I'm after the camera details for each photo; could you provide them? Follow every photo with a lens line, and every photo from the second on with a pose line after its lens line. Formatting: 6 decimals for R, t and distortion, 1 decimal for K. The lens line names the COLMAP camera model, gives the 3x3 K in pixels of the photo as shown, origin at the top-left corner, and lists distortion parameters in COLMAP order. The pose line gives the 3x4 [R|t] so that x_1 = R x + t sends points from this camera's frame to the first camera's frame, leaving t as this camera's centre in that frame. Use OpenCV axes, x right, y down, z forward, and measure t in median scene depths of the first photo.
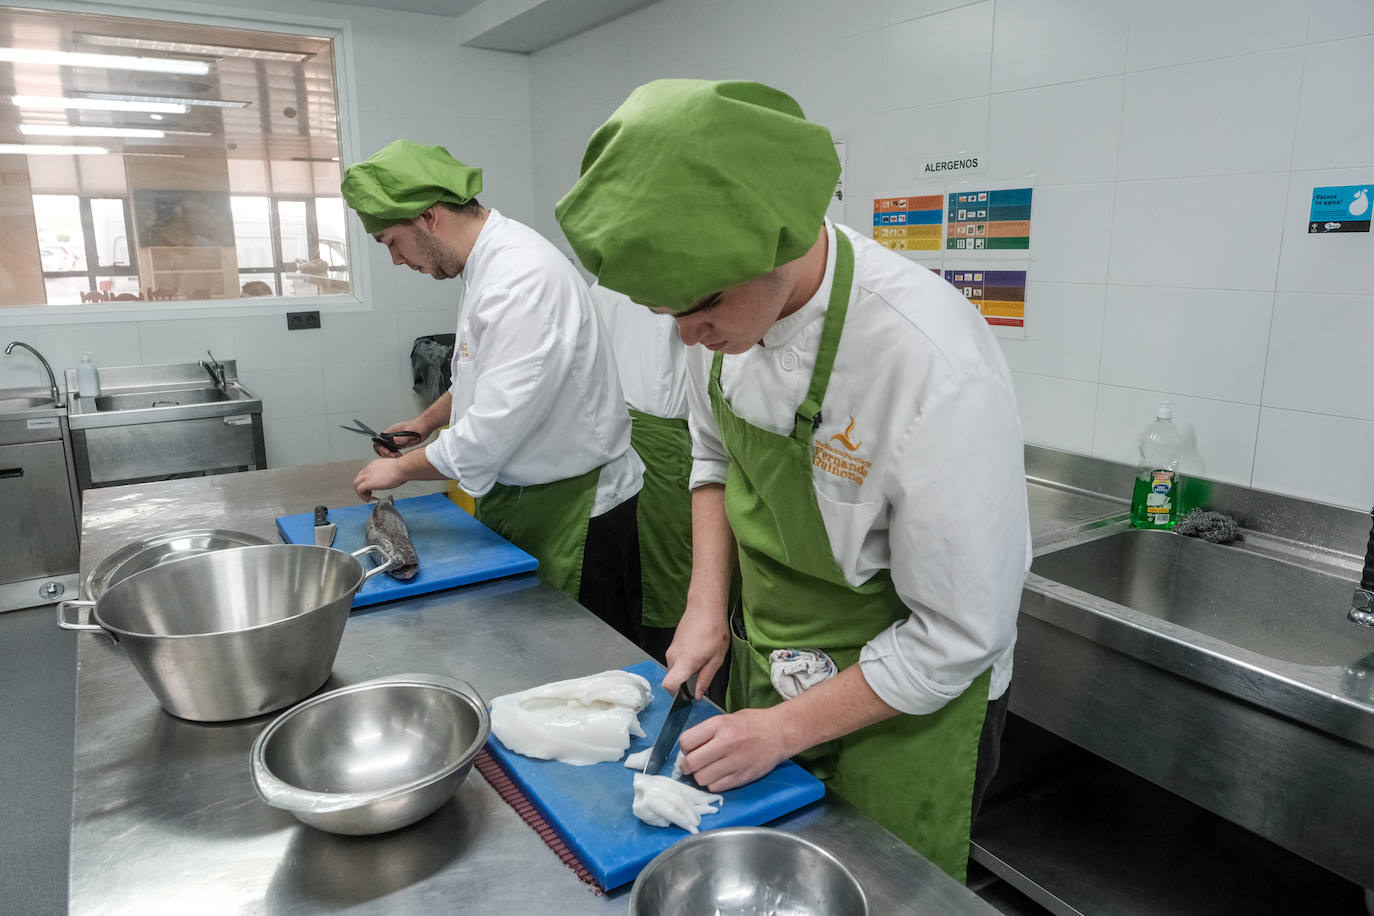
lens RADIAL K [[960.0, 0, 685.3], [0, 960.0, 466.7], [0, 0, 1]] dist [-0.033331, 0.033332]
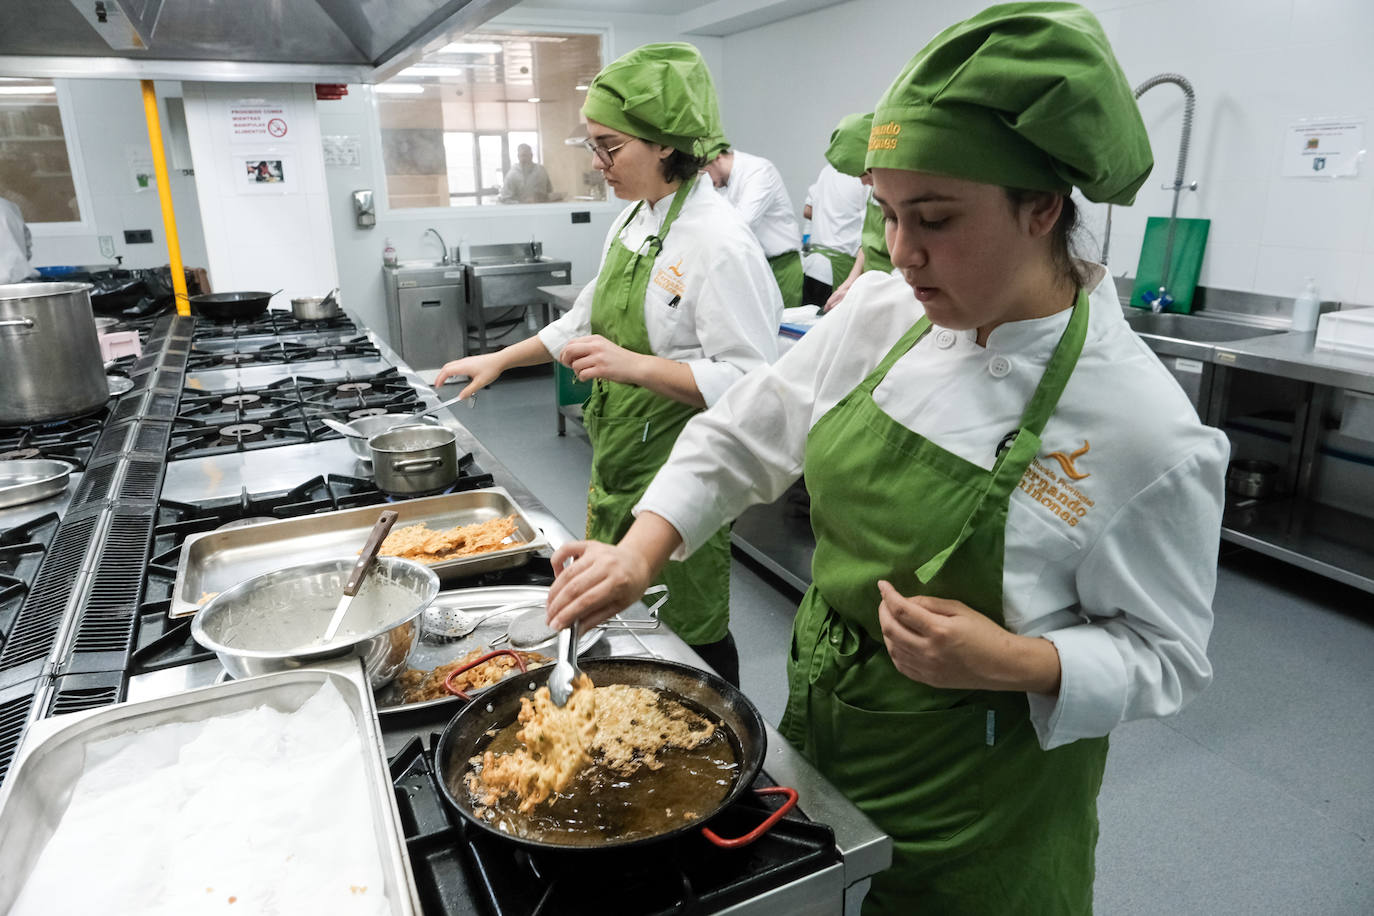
lens RADIAL K [[957.0, 0, 665.9], [0, 957.0, 461.9], [0, 0, 1]] dist [-0.026272, 0.029172]
pose [[0.991231, 0.022828, -0.130156, -0.045003], [-0.013603, 0.997360, 0.071329, 0.135760], [0.131441, -0.068933, 0.988924, -0.572169]]
